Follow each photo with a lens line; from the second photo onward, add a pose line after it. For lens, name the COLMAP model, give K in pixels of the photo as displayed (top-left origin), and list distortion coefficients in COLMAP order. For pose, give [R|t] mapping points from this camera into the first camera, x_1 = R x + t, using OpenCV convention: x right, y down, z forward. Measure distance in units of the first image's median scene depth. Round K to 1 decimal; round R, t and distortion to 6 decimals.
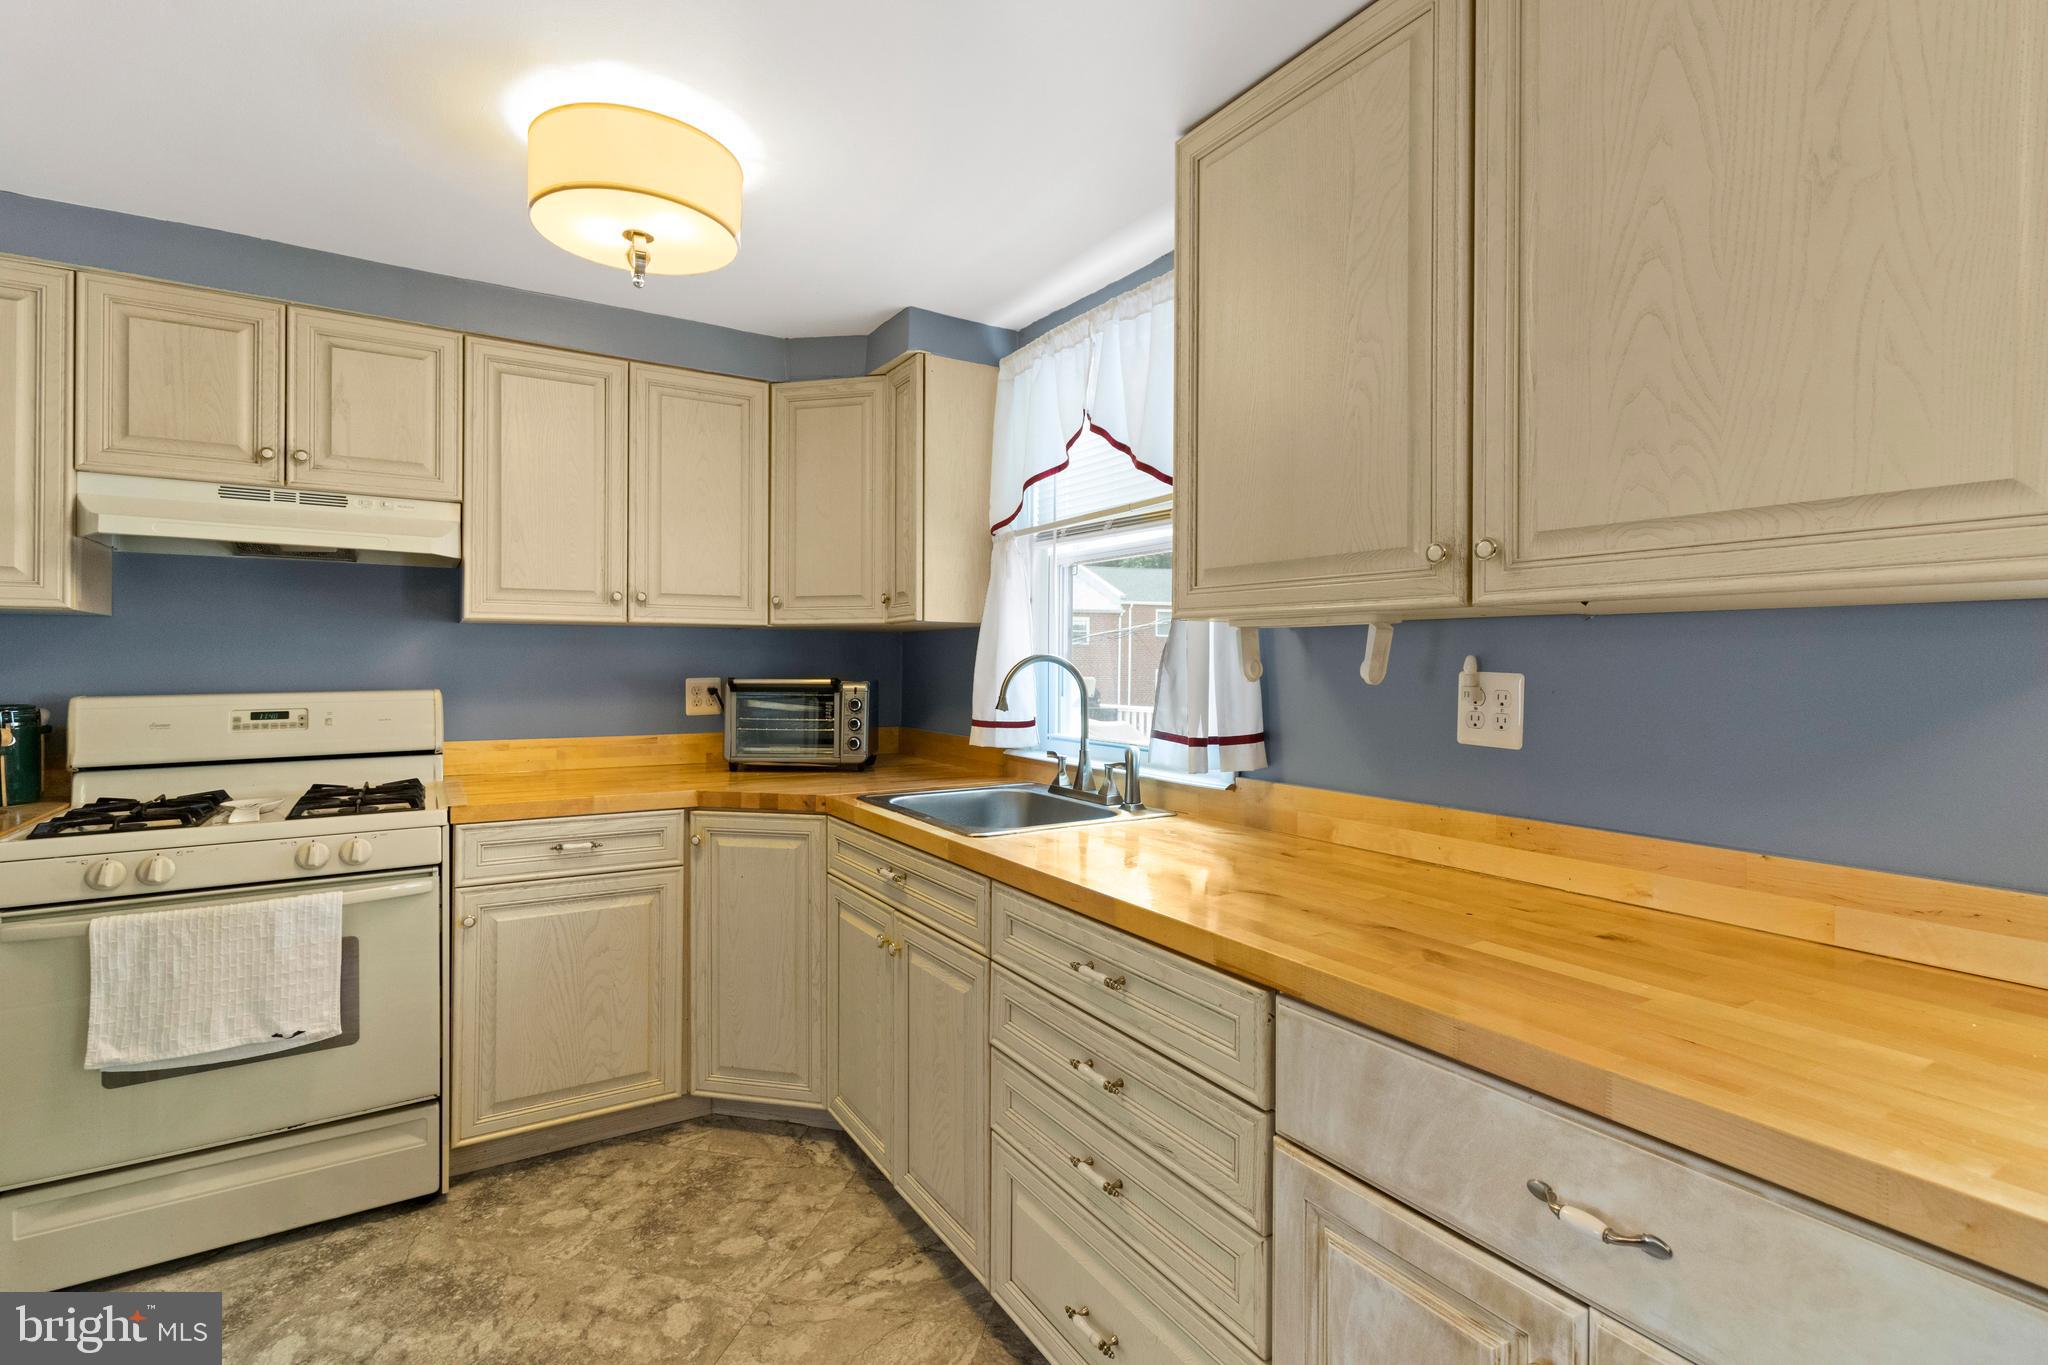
lens RADIAL K [[963.6, 0, 1021.5], [0, 963.6, 657.6], [0, 0, 1]] dist [0.004480, 0.000471]
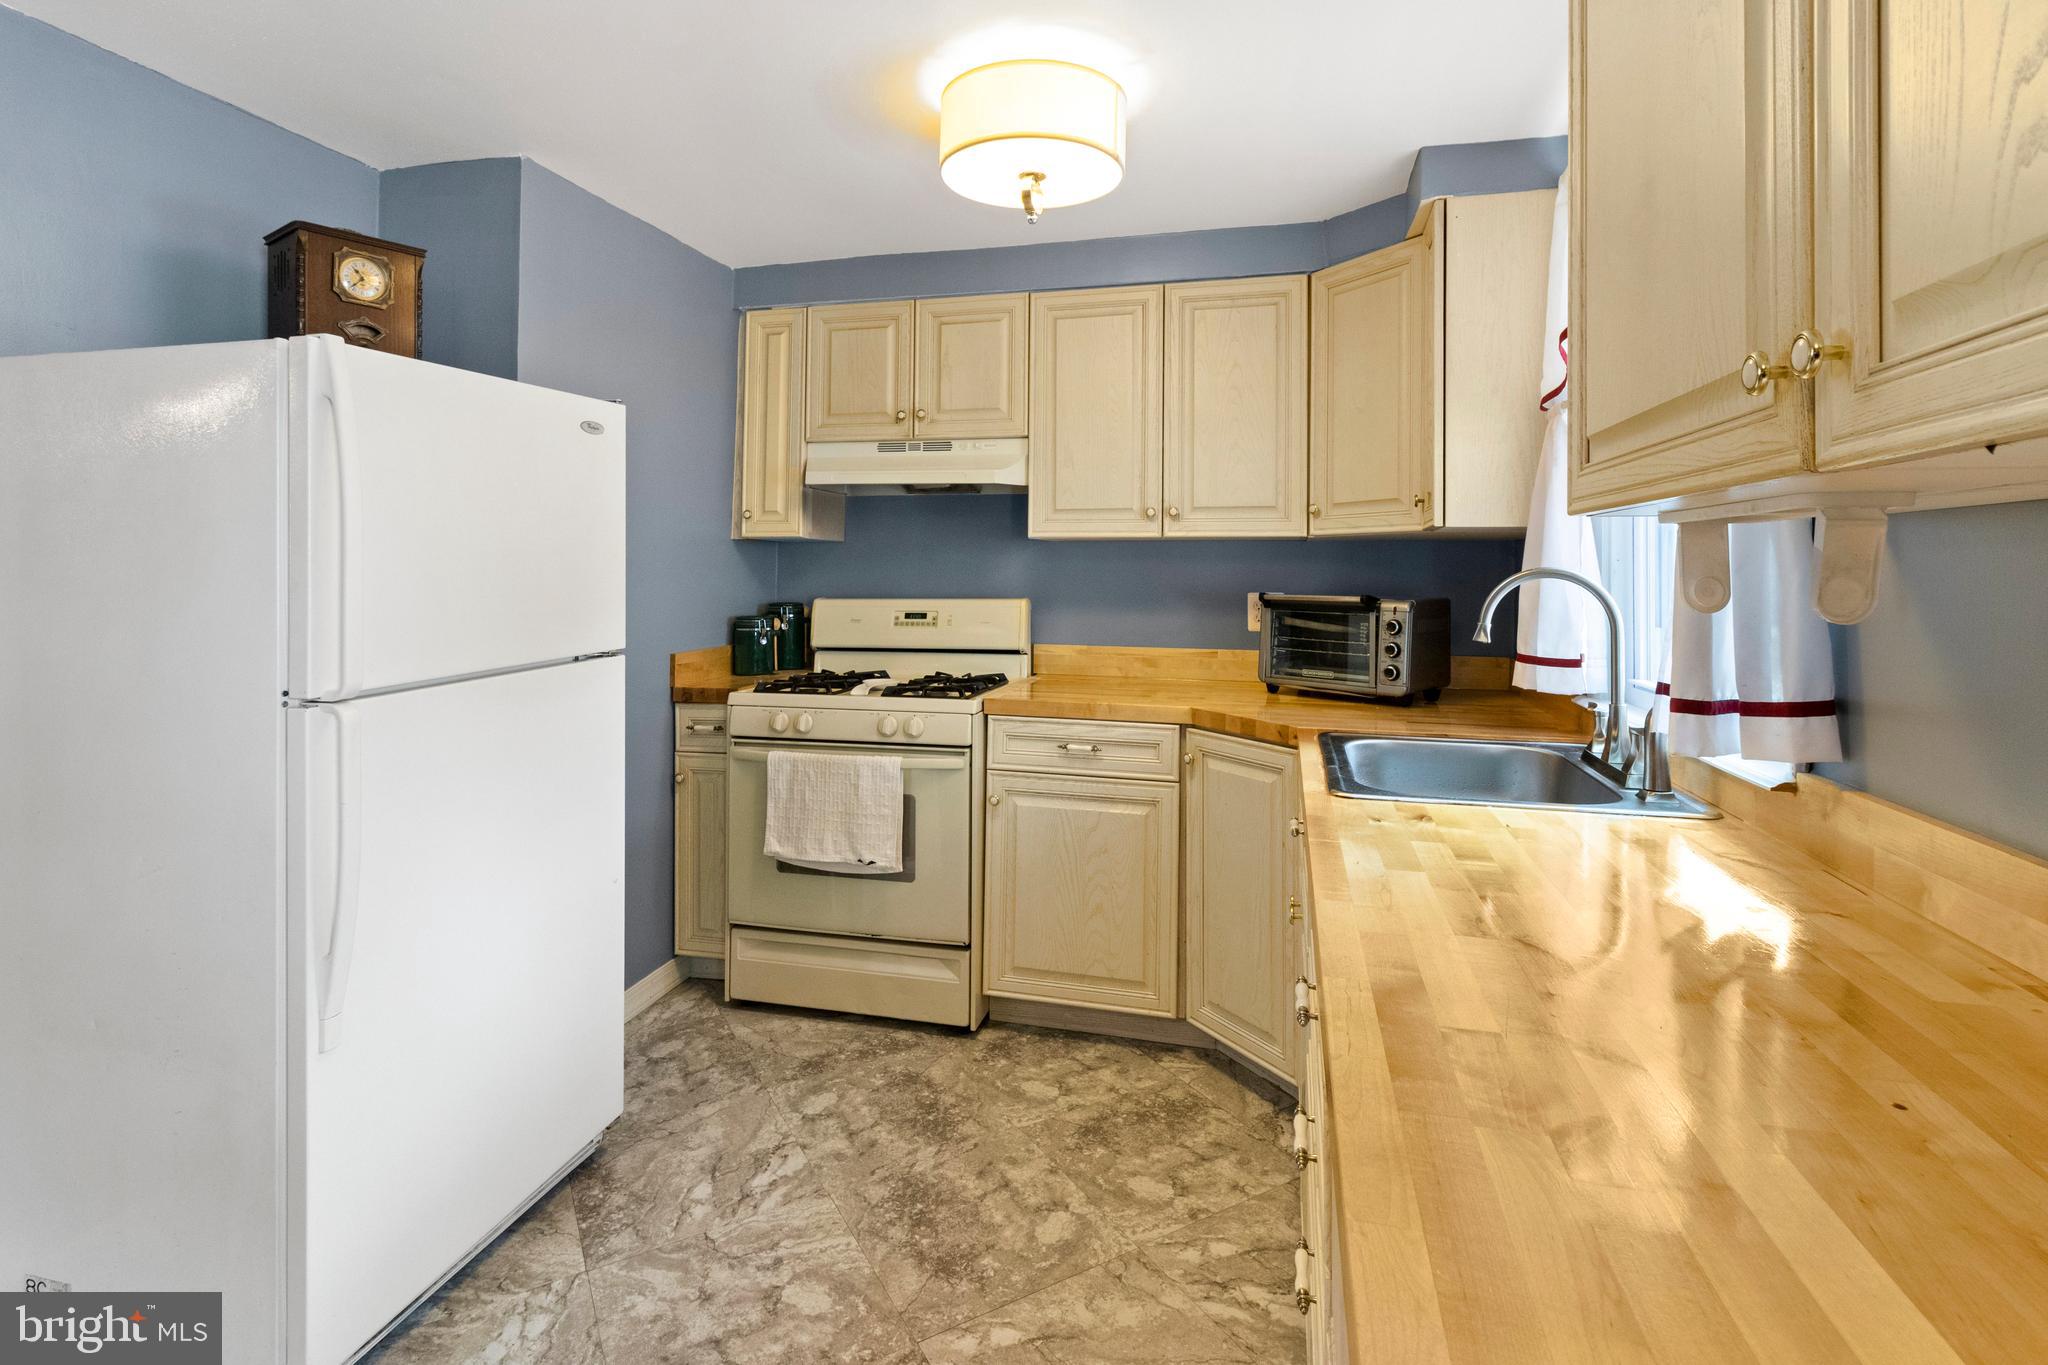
lens RADIAL K [[999.4, 0, 1012.6], [0, 999.4, 545.1], [0, 0, 1]] dist [0.002265, 0.001030]
pose [[0.679854, -0.018555, -0.733113, 0.316709], [-0.000830, 0.999660, -0.026071, -0.000204], [0.733347, 0.018333, 0.679607, 0.195139]]
